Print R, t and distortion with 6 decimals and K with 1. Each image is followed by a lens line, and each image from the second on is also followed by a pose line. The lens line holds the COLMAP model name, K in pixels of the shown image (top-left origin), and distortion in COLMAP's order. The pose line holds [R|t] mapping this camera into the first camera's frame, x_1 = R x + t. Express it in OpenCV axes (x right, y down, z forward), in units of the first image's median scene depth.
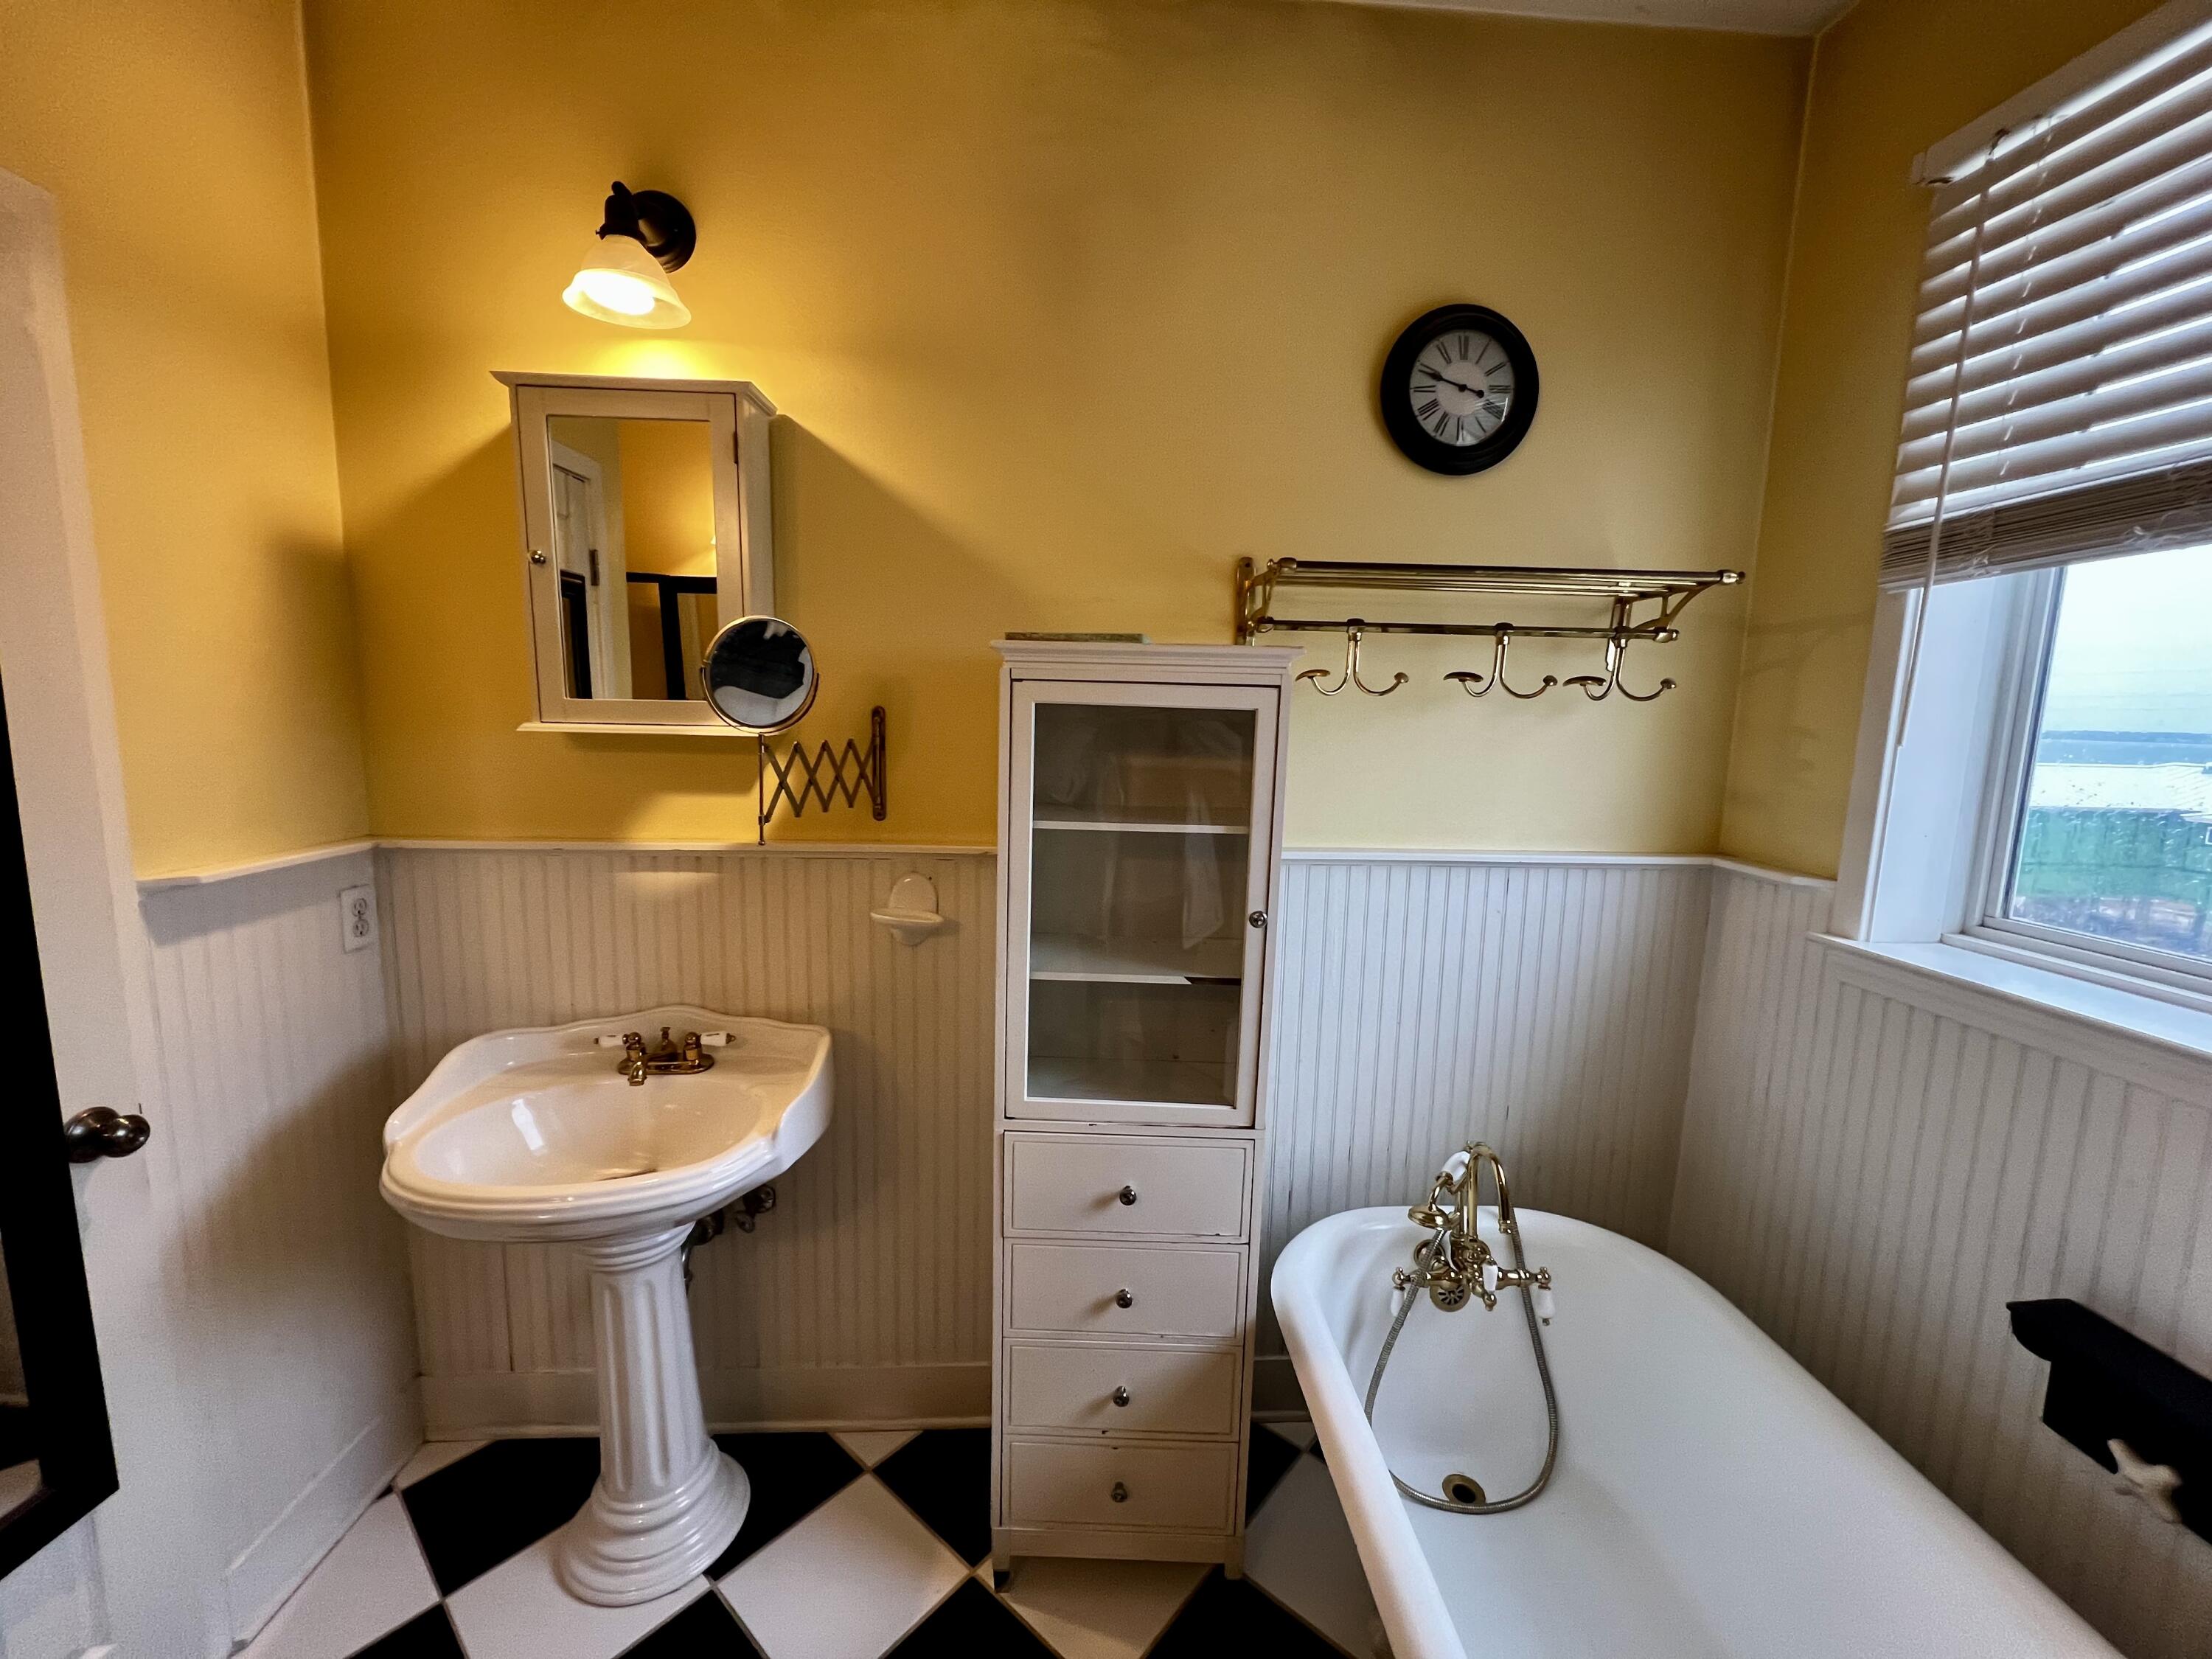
lens RADIAL K [[905.5, 0, 1112.5], [0, 905.5, 826.1], [0, 0, 1]] dist [-0.000147, 0.000654]
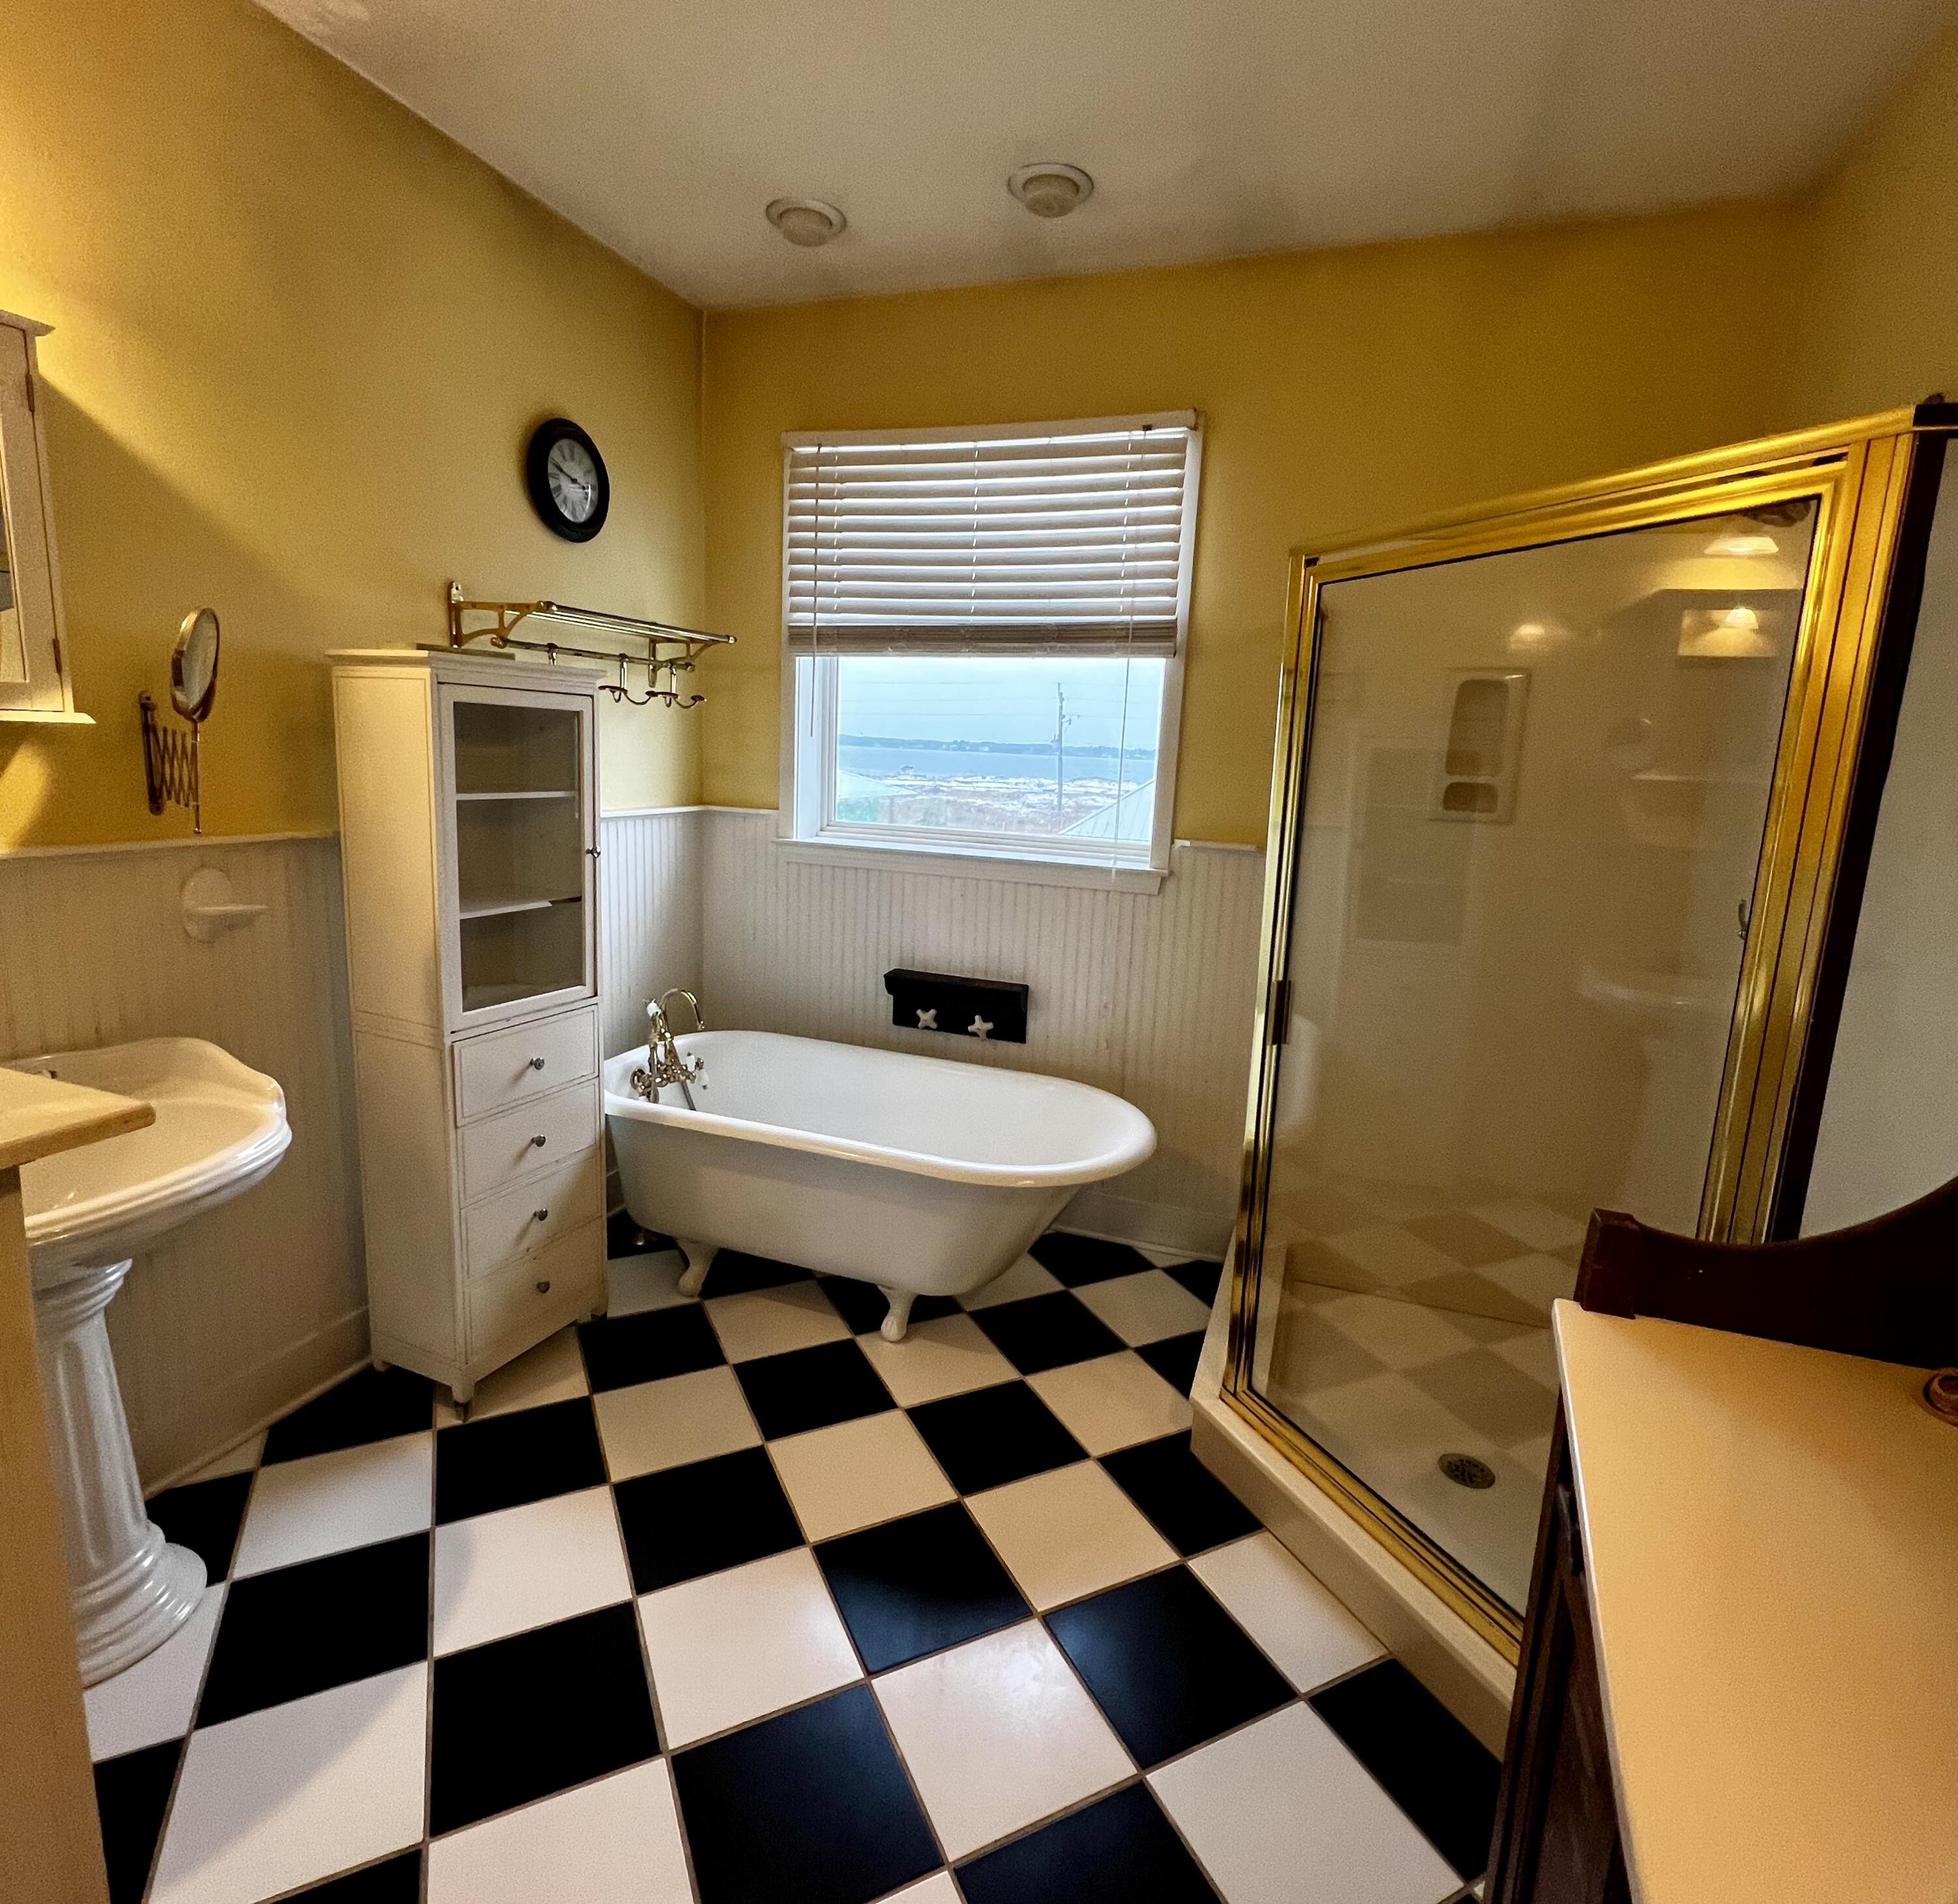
lens RADIAL K [[1136.1, 0, 976.9], [0, 1136.1, 953.5], [0, 0, 1]] dist [0.007305, 0.001484]
pose [[0.381605, -0.173086, 0.907975, -1.214007], [0.085172, 0.984716, 0.151919, 0.032276], [-0.920393, 0.019361, 0.390515, -0.289255]]
